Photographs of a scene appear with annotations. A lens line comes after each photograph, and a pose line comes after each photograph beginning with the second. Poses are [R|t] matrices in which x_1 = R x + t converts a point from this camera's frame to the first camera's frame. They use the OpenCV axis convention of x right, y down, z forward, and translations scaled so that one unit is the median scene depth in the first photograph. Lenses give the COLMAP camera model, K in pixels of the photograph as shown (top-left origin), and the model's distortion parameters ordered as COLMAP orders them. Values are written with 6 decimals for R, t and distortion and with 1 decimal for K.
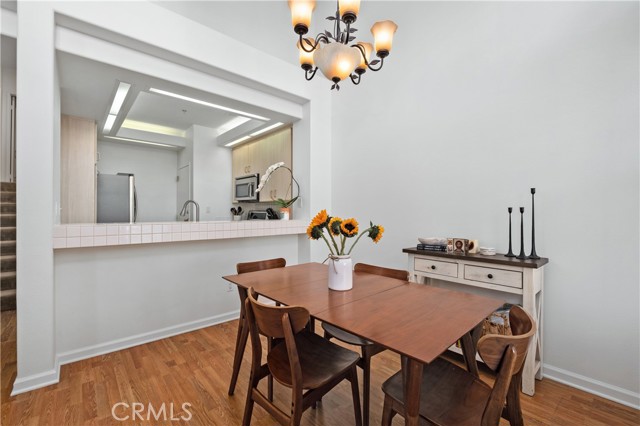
lens RADIAL K [[276.2, 0, 320.0], [0, 276.2, 213.0], [0, 0, 1]] dist [0.001221, 0.000092]
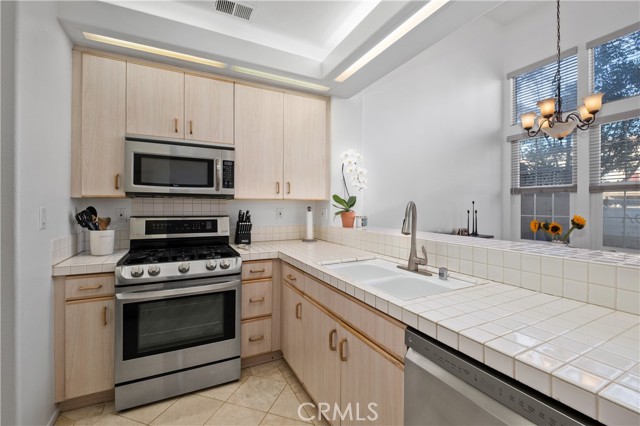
lens RADIAL K [[276.2, 0, 320.0], [0, 276.2, 213.0], [0, 0, 1]] dist [0.001221, 0.000092]
pose [[0.258874, -0.031066, 0.965411, -0.907015], [0.000478, 0.999487, 0.032034, -0.038514], [-0.965911, -0.007832, 0.258756, 0.919035]]
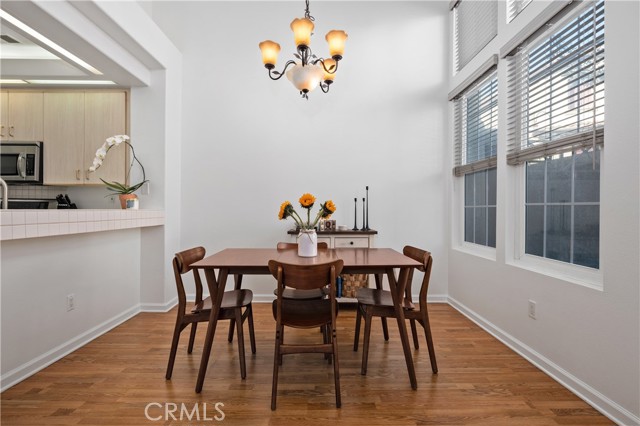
lens RADIAL K [[310.0, 0, 320.0], [0, 310.0, 213.0], [0, 0, 1]] dist [0.000909, -0.000026]
pose [[0.666615, -0.012251, 0.745302, -0.434193], [0.000069, 0.999866, 0.016373, 0.021275], [-0.745403, -0.010863, 0.666526, 0.005515]]
